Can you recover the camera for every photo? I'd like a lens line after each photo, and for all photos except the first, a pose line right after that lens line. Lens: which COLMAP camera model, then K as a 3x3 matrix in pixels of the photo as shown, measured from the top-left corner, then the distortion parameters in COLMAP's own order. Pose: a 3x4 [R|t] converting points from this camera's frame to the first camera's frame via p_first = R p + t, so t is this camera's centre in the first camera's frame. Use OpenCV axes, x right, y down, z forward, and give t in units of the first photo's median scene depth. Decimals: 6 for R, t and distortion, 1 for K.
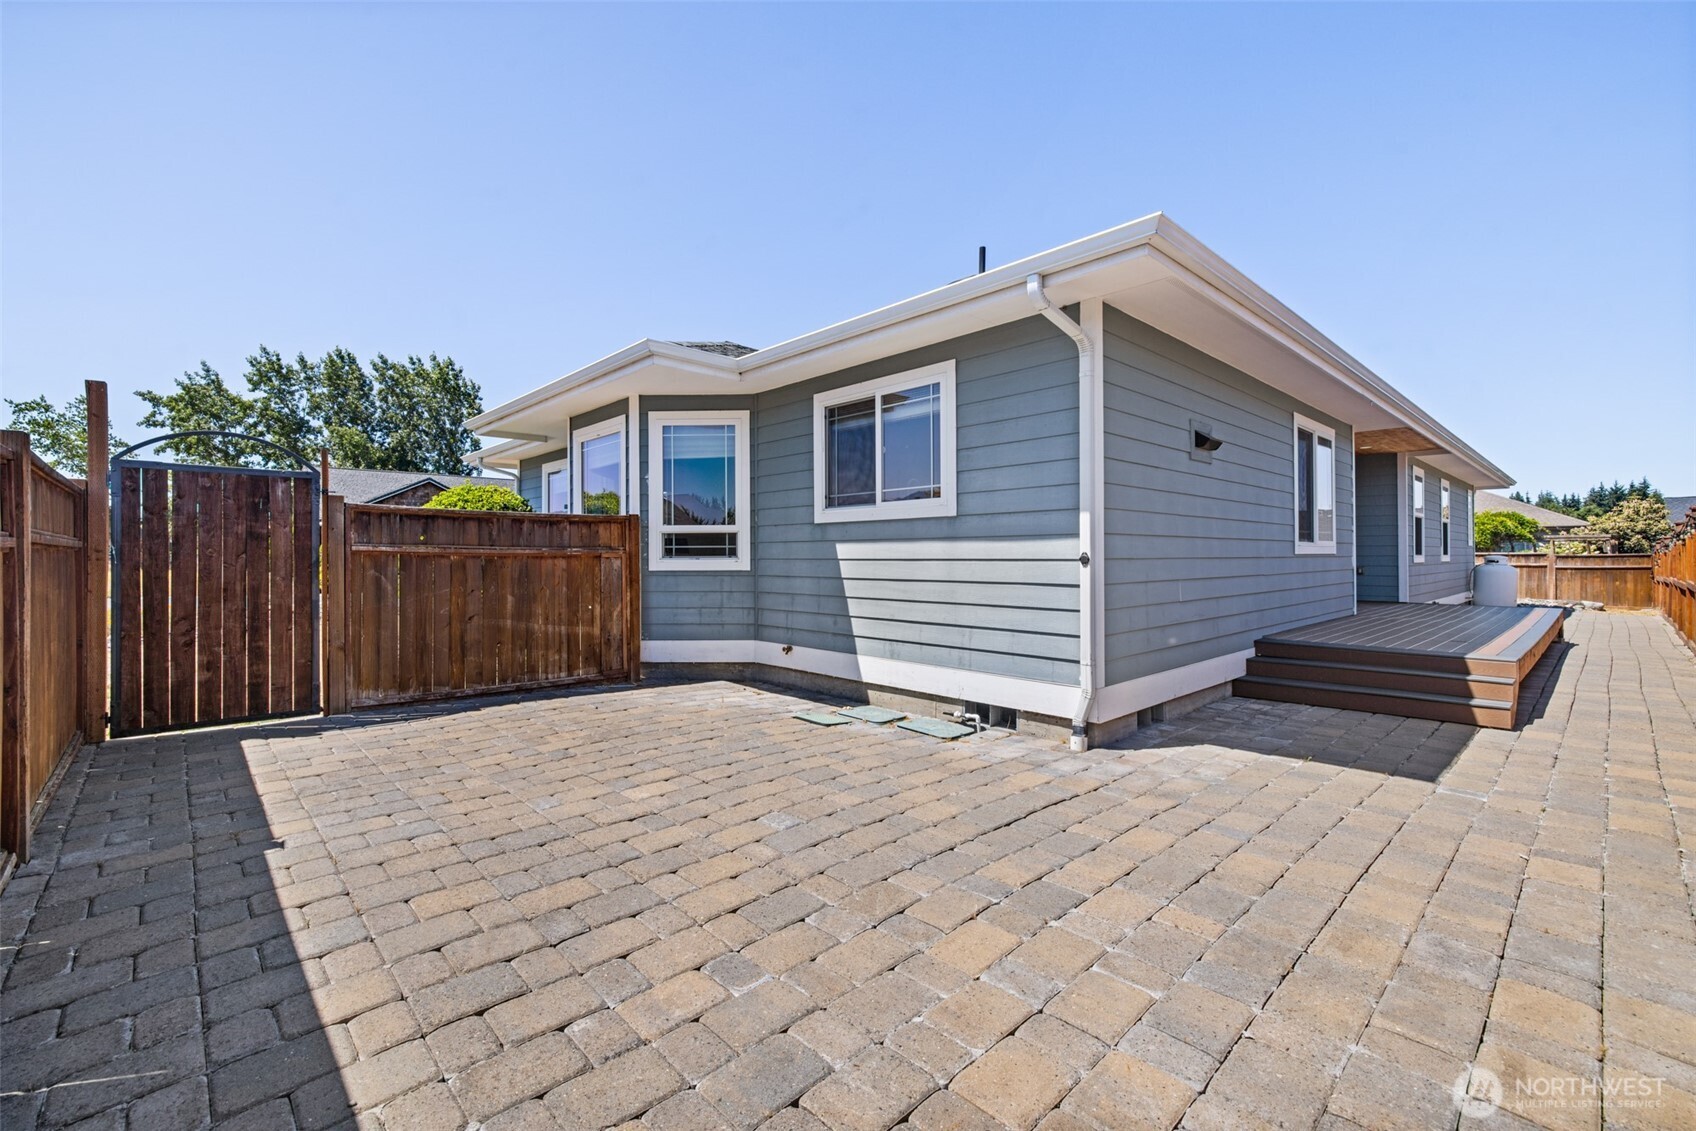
lens RADIAL K [[718.4, 0, 838.5], [0, 718.4, 550.3], [0, 0, 1]] dist [0.001134, 0.001384]
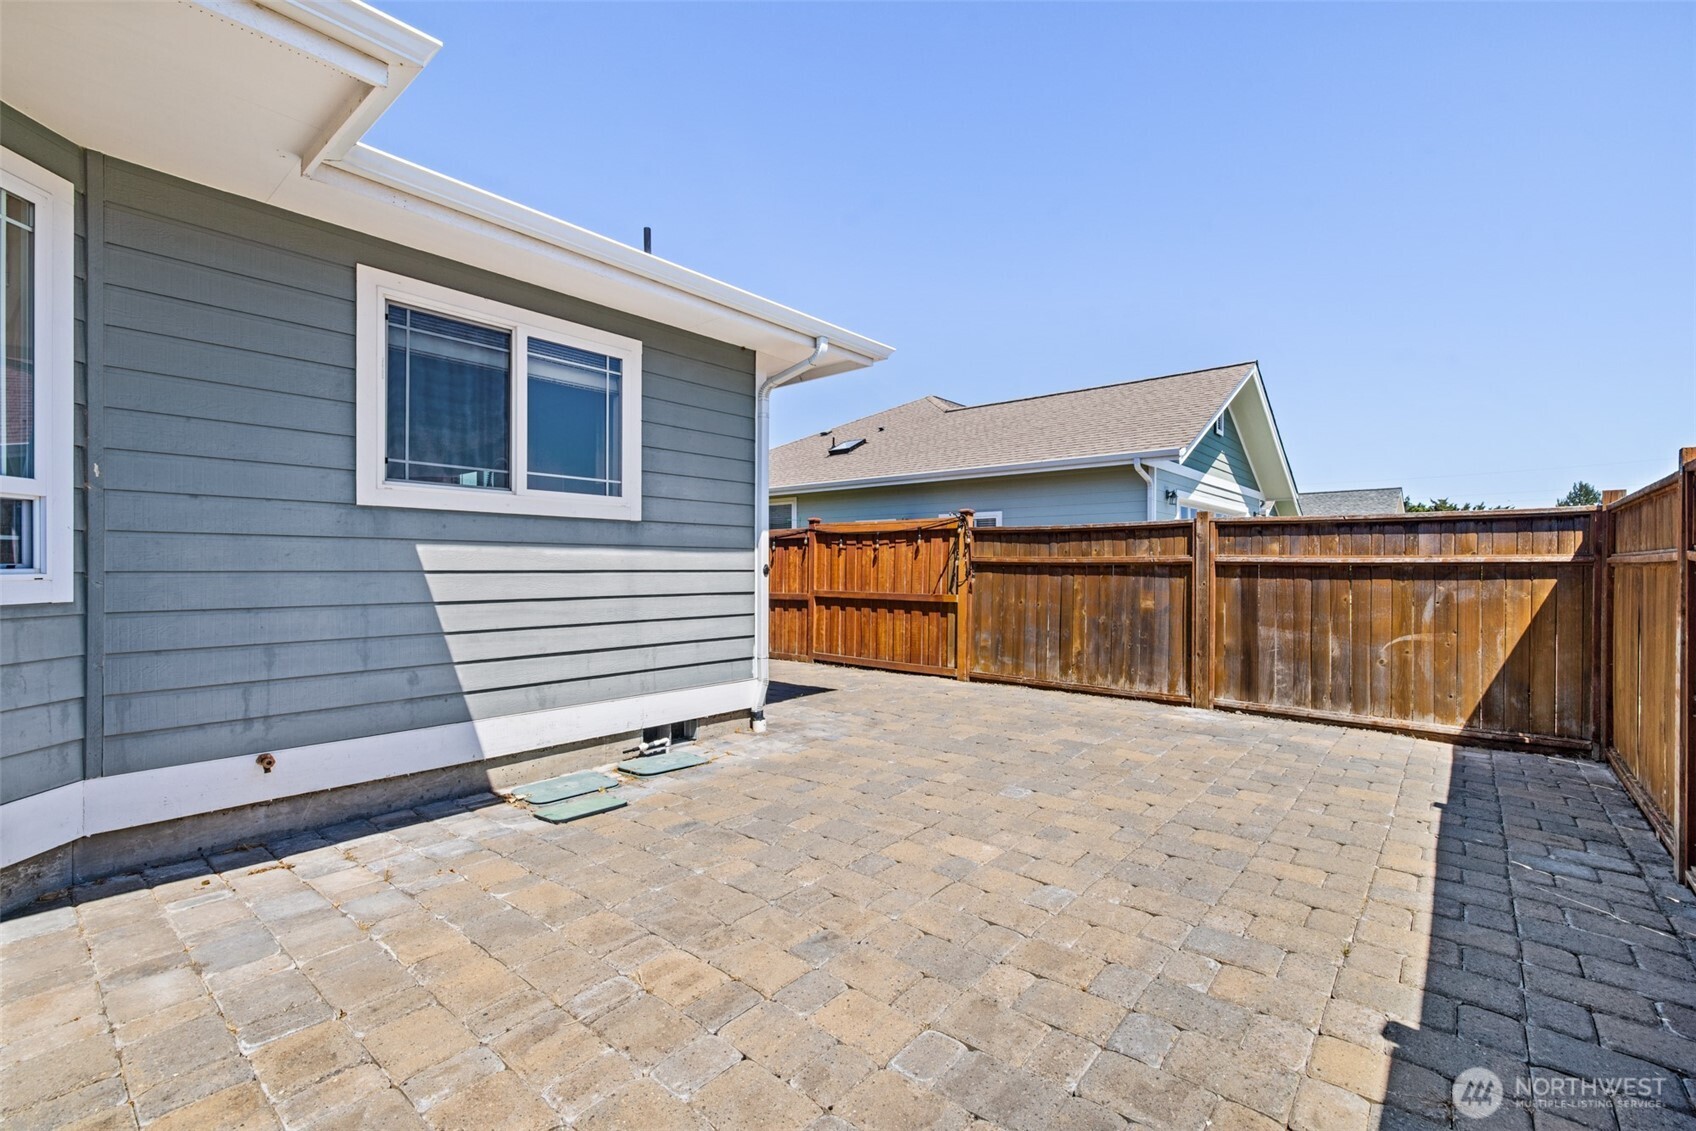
lens RADIAL K [[718.4, 0, 854.6], [0, 718.4, 566.8], [0, 0, 1]] dist [0.001134, 0.001384]
pose [[-0.108886, 0.000564, 0.994054, -0.659227], [-0.011493, 0.999932, -0.001826, 0.005809], [-0.993988, -0.011624, -0.108873, 0.750791]]
